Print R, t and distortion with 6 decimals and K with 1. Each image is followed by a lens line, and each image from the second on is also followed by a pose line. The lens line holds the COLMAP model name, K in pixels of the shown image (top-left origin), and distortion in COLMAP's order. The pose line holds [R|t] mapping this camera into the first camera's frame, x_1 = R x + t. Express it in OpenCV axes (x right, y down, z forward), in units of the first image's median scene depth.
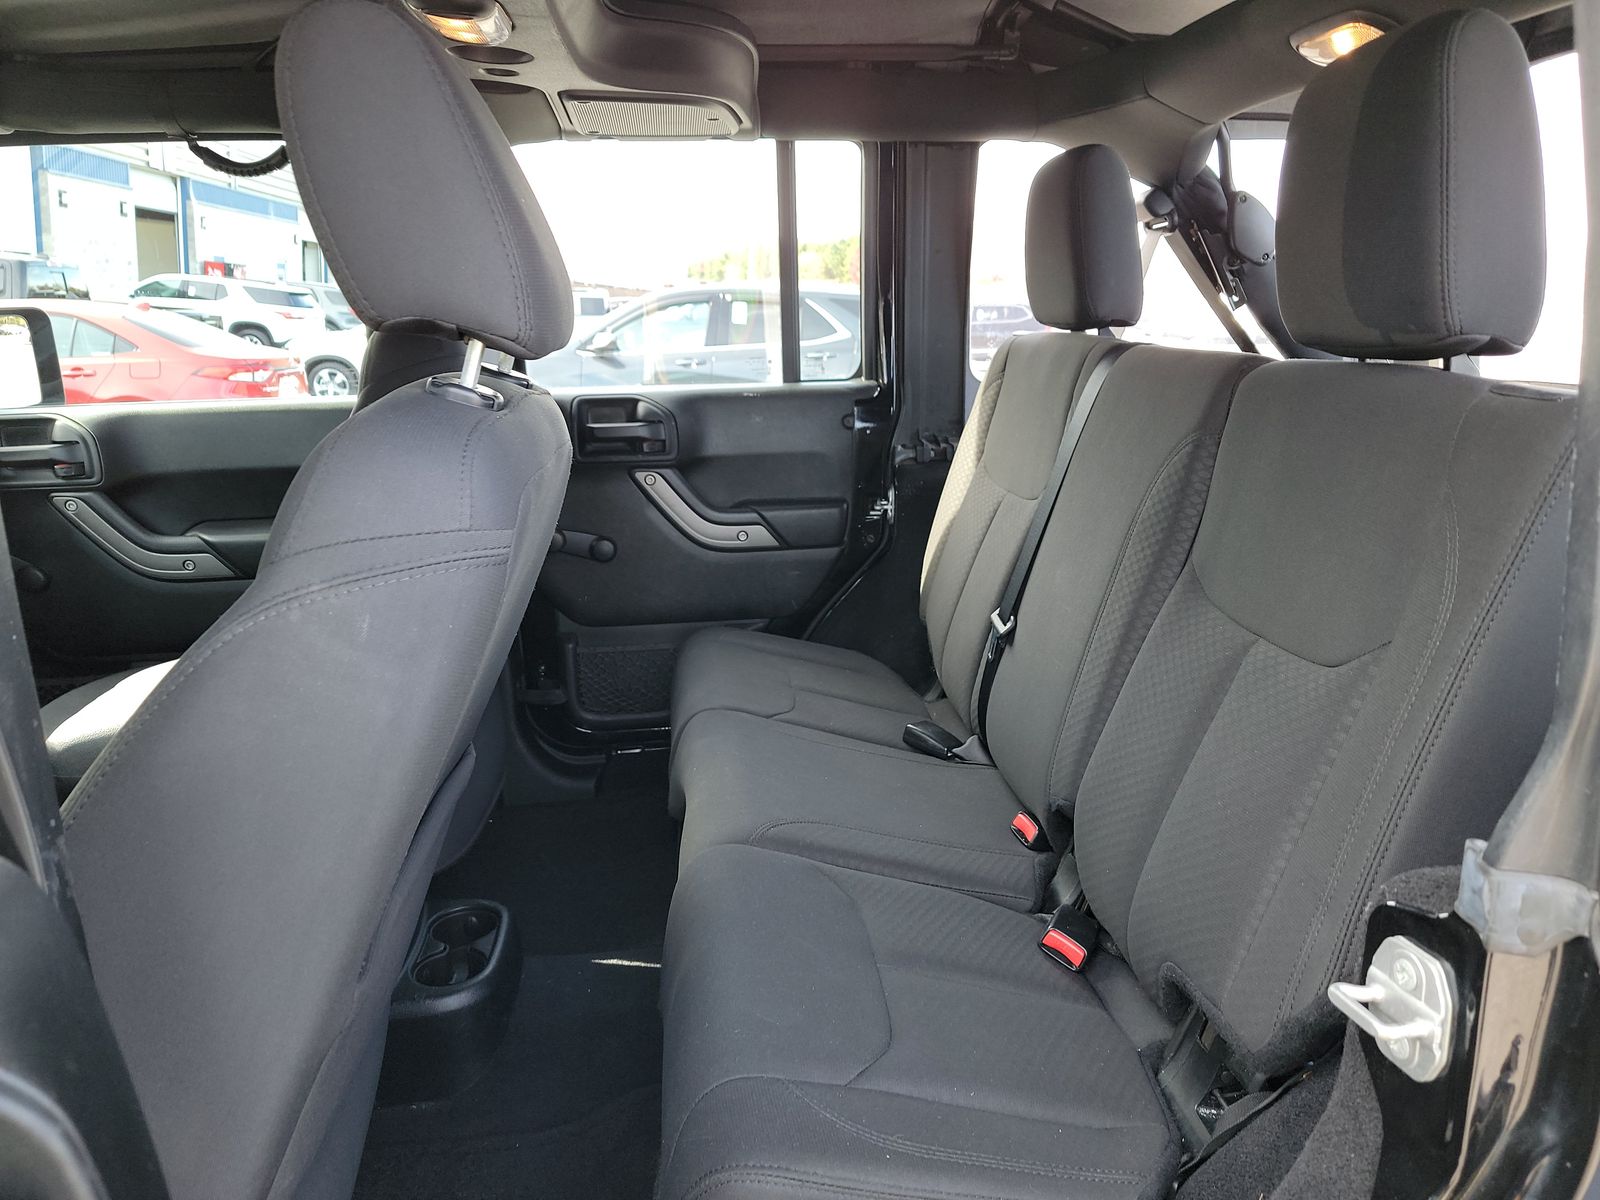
lens RADIAL K [[1116.6, 0, 798.5], [0, 1116.6, 612.3], [0, 0, 1]] dist [0.005187, -0.007563]
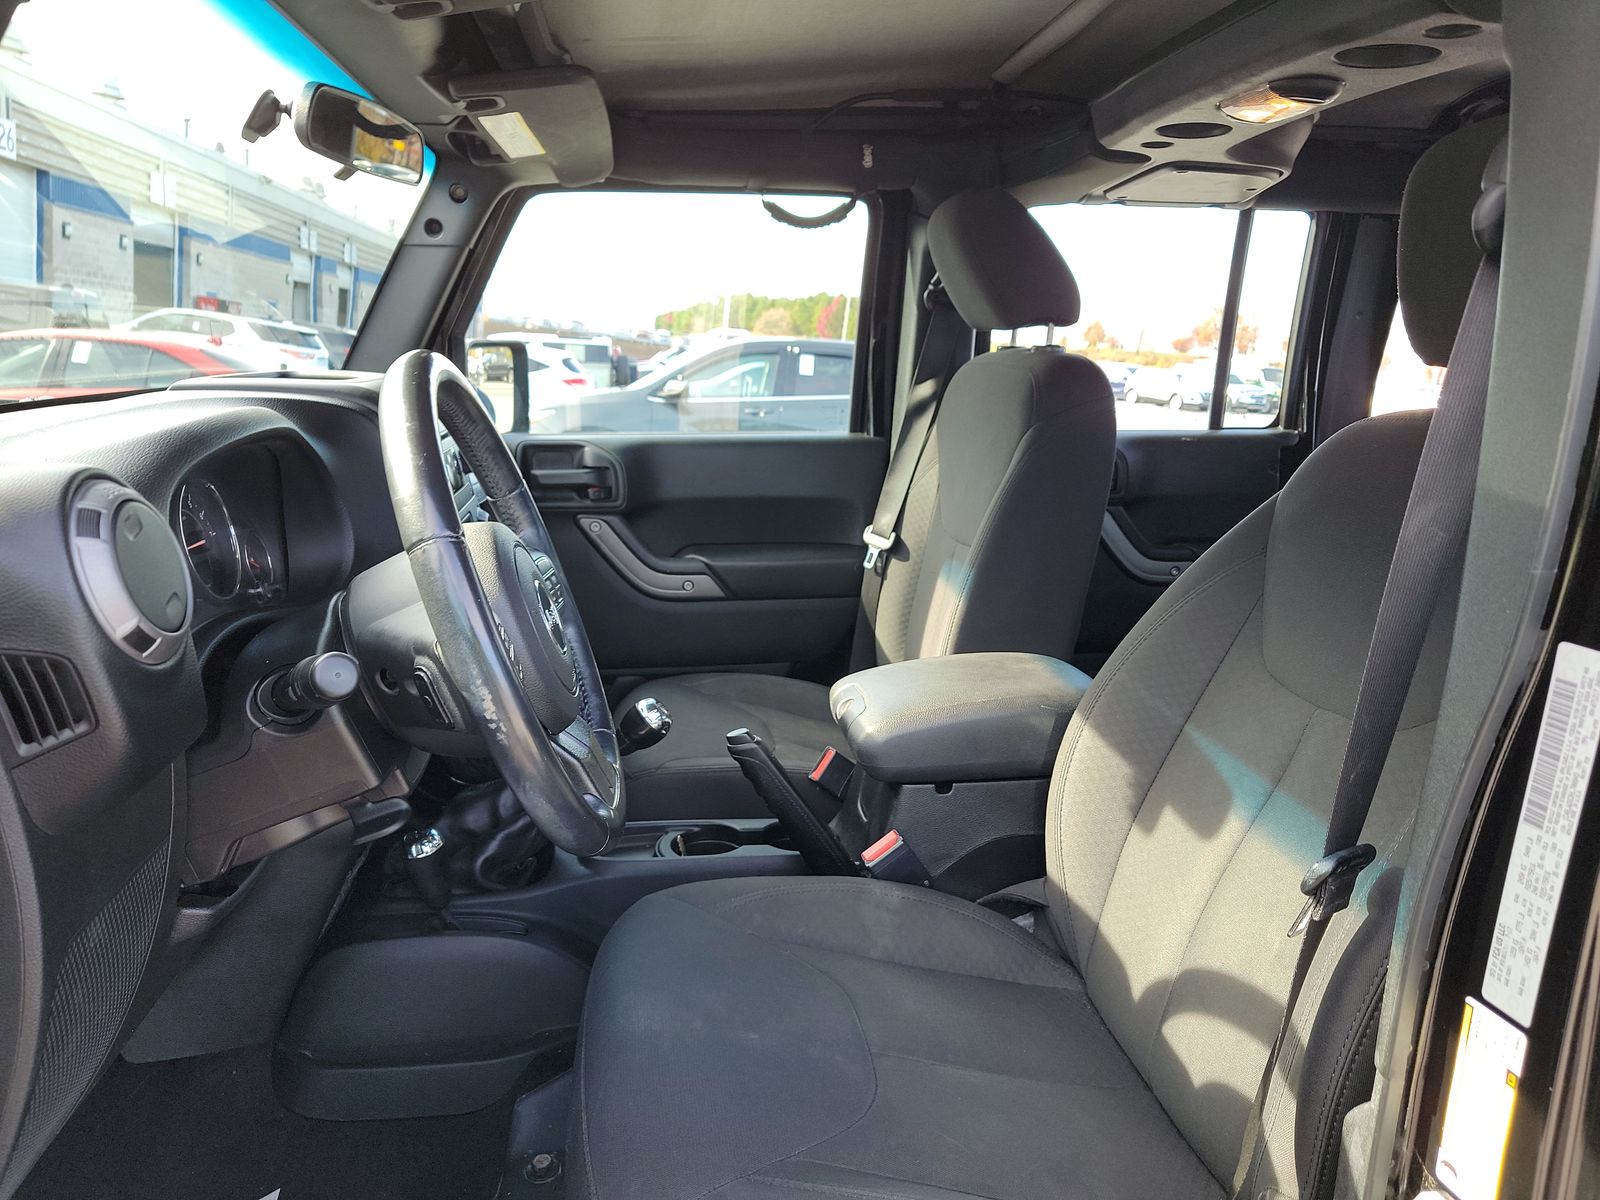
lens RADIAL K [[1116.6, 0, 798.9], [0, 1116.6, 592.3], [0, 0, 1]] dist [0.005187, -0.007563]
pose [[0.997875, 0.017368, 0.062797, -0.119224], [-0.013376, 0.997897, -0.063428, 0.006882], [-0.063766, 0.062453, 0.996009, -0.013004]]
